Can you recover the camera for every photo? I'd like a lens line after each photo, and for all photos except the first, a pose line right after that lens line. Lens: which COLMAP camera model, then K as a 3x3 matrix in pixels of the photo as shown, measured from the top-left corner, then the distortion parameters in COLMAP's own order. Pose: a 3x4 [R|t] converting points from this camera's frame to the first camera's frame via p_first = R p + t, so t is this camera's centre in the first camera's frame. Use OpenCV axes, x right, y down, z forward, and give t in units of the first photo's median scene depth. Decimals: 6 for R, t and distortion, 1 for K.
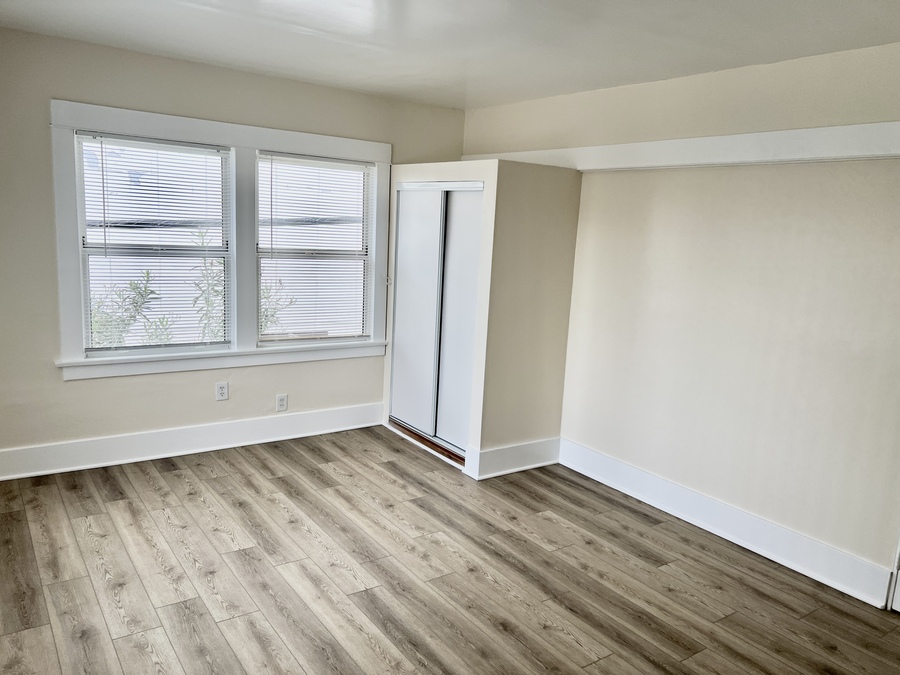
lens RADIAL K [[681.7, 0, 460.7], [0, 681.7, 336.7], [0, 0, 1]] dist [0.046510, -0.038469]
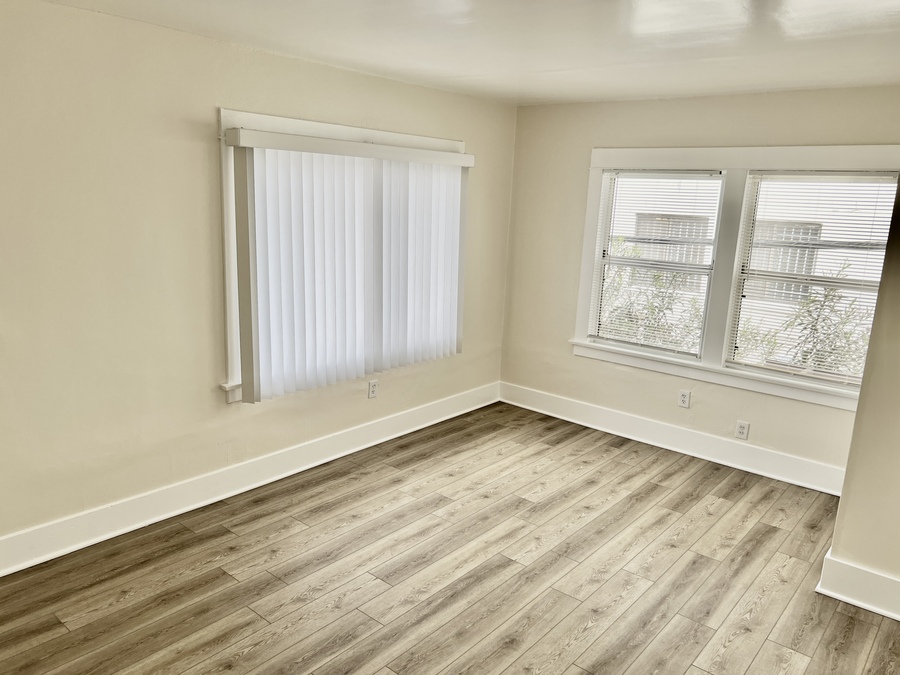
lens RADIAL K [[674.7, 0, 449.2], [0, 674.7, 349.4], [0, 0, 1]] dist [0.012070, -0.007544]
pose [[0.239330, 0.176975, -0.954673, 0.672076], [-0.184484, 0.973625, 0.134239, -0.084011], [0.953251, 0.143995, 0.265667, 0.429682]]
